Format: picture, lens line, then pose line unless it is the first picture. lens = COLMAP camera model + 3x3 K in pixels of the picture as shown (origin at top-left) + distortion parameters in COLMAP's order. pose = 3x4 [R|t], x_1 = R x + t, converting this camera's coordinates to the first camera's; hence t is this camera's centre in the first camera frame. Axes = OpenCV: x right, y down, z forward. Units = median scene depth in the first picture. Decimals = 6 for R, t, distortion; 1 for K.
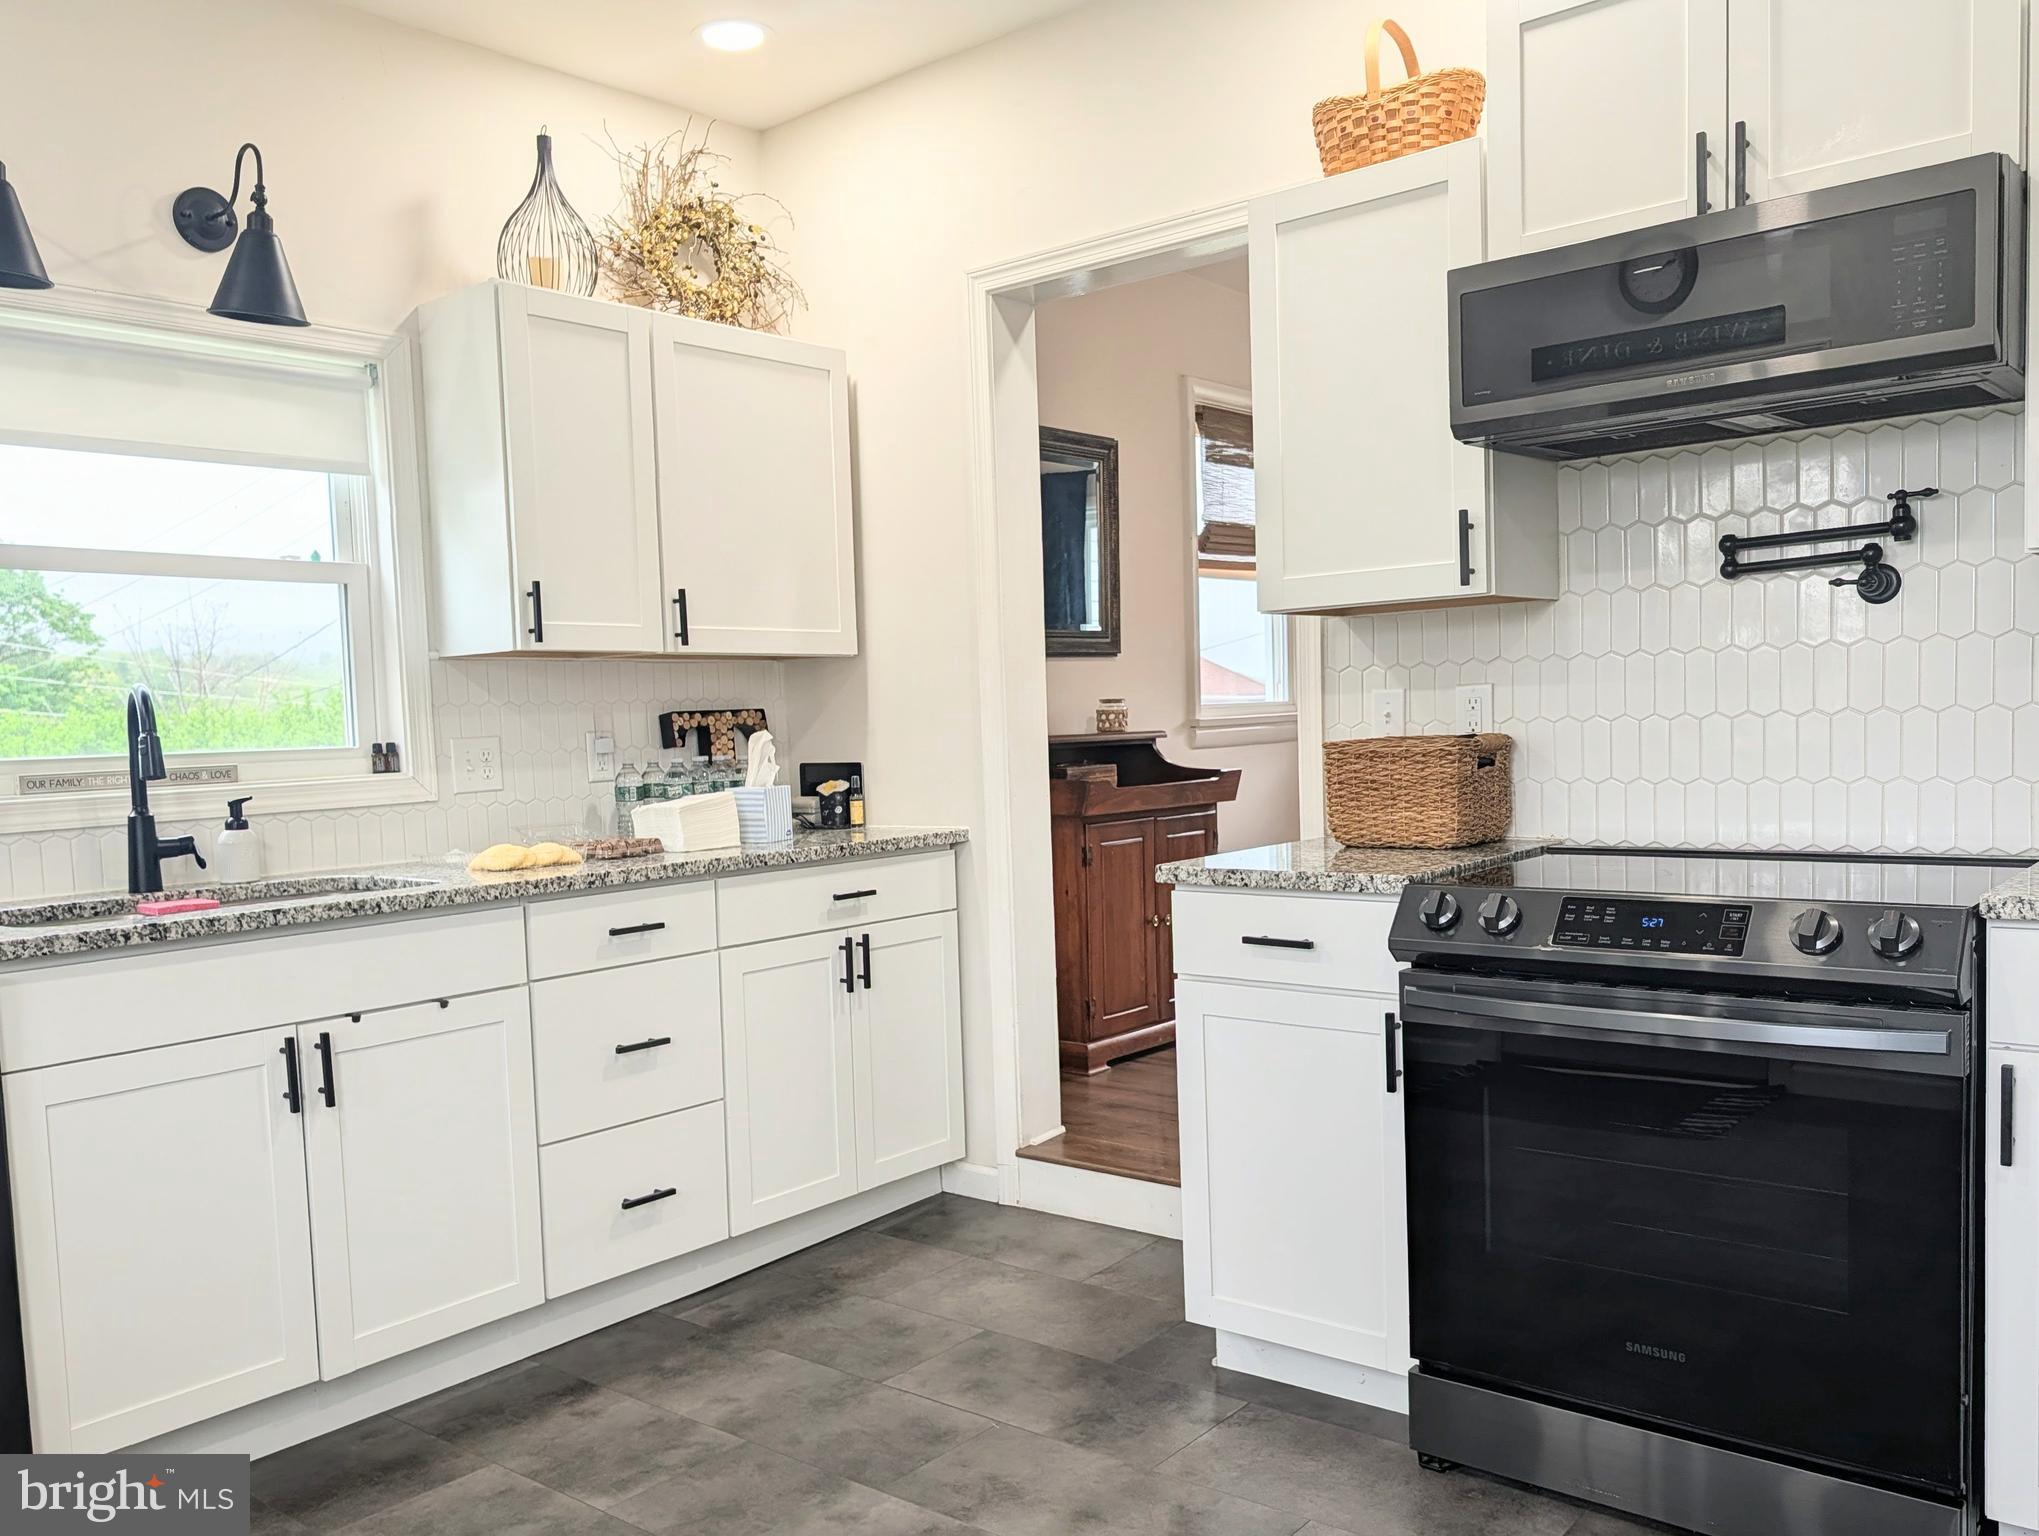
lens RADIAL K [[1598.0, 0, 1022.6], [0, 1598.0, 799.0], [0, 0, 1]] dist [0.093146, -0.162610]
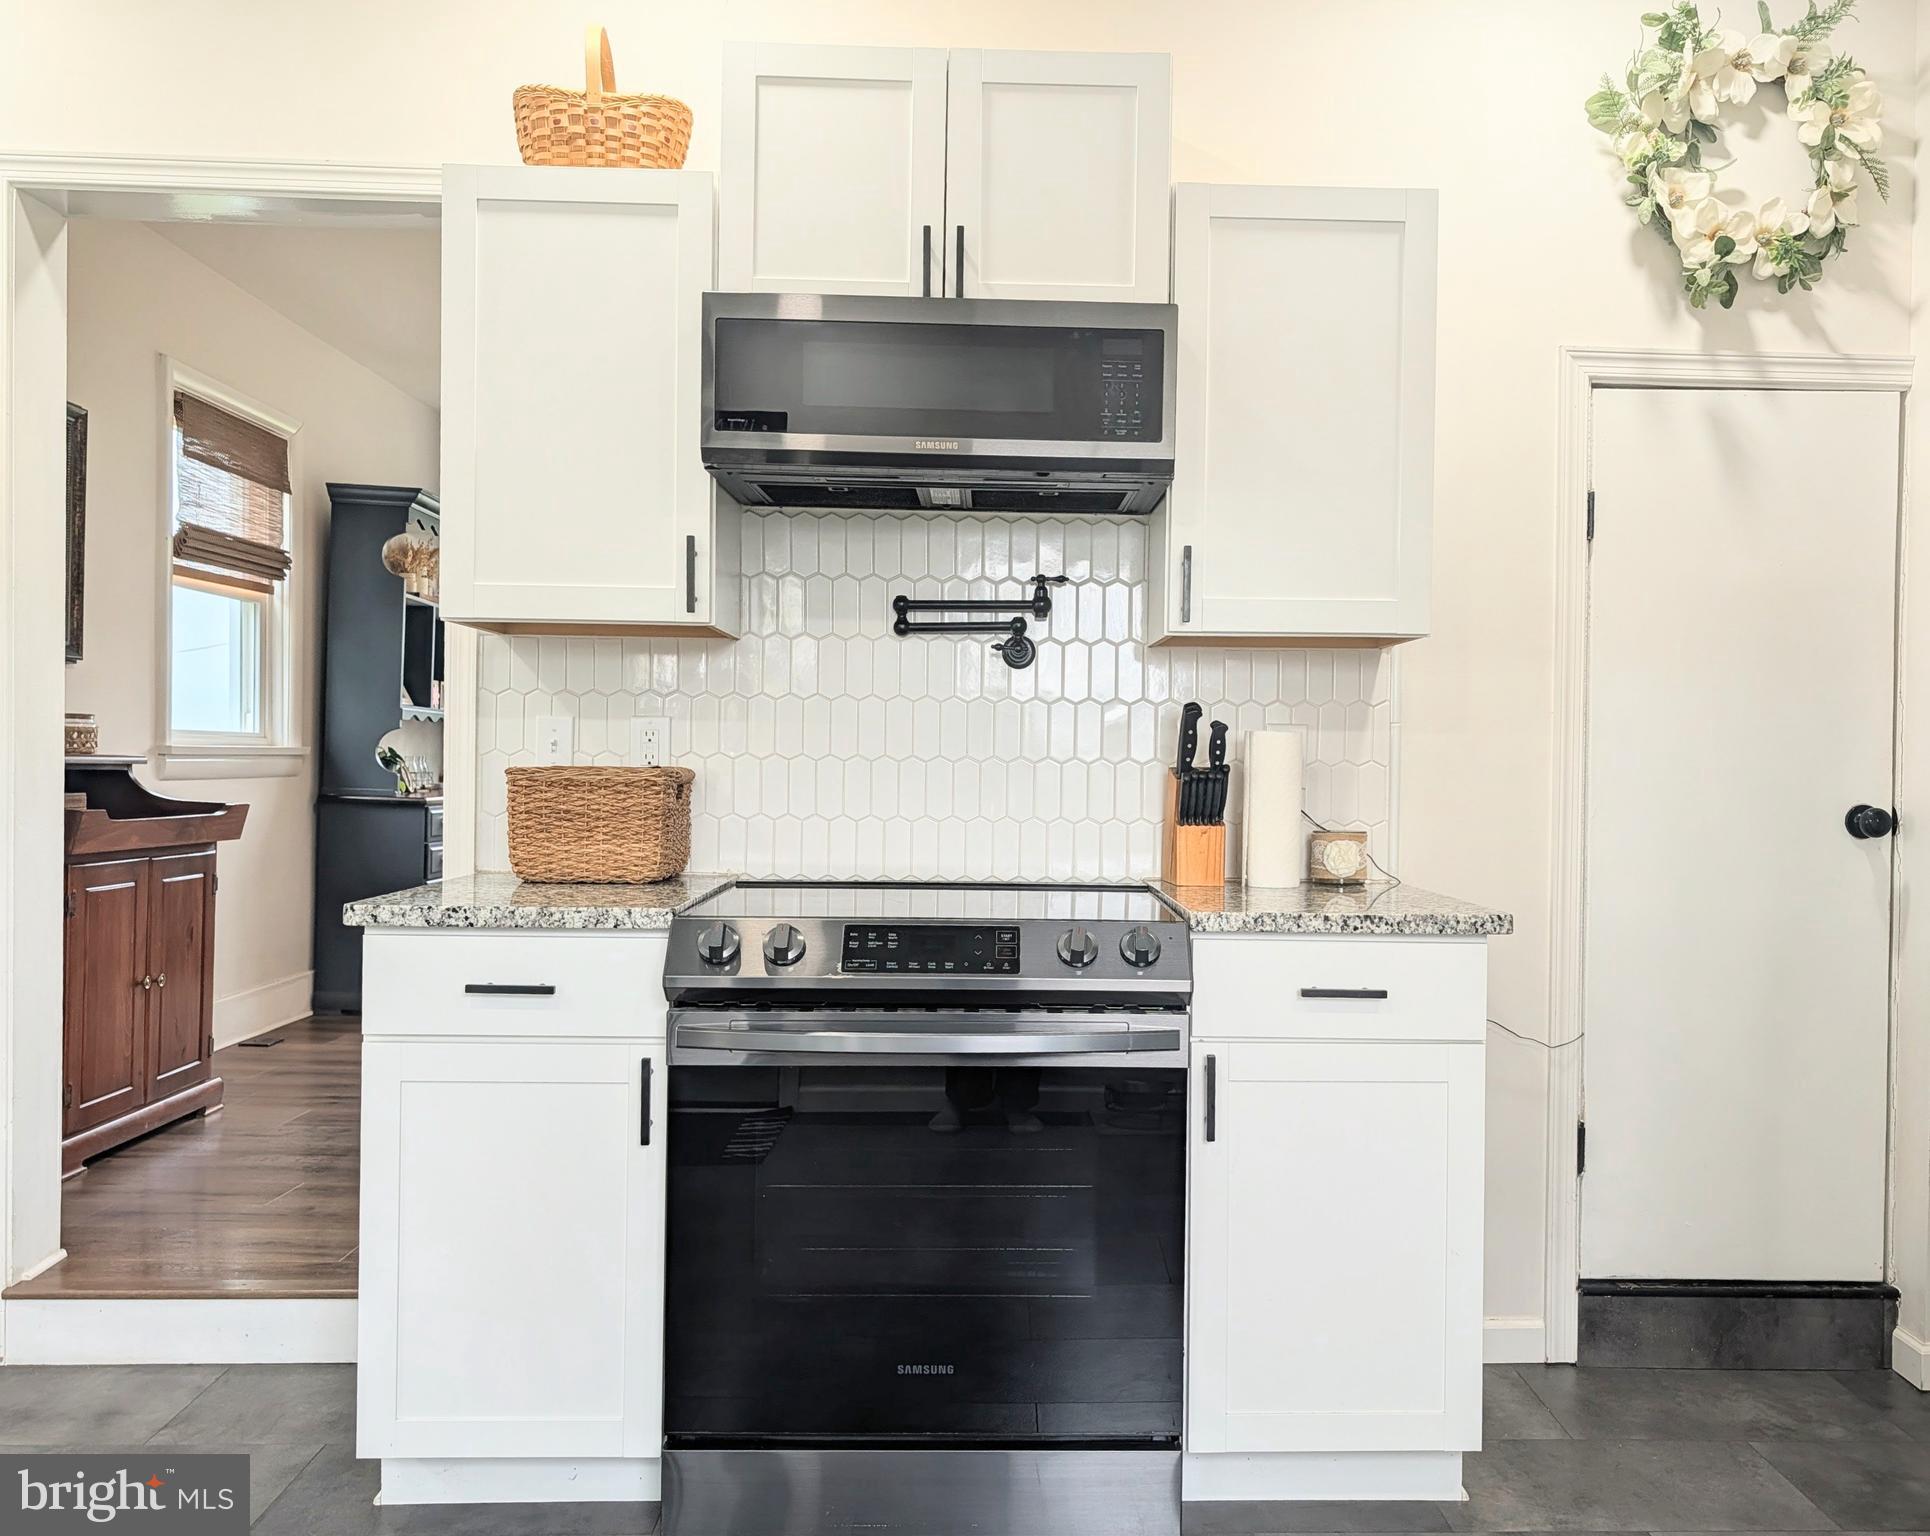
lens RADIAL K [[1477.0, 0, 965.0], [0, 1477.0, 768.0], [0, 0, 1]] dist [0.061381, -0.083953]
pose [[0.746780, 0.047470, 0.663375, -0.190832], [-0.007604, 0.997994, -0.062855, 0.017085], [-0.665028, 0.041895, 0.745643, 0.213952]]
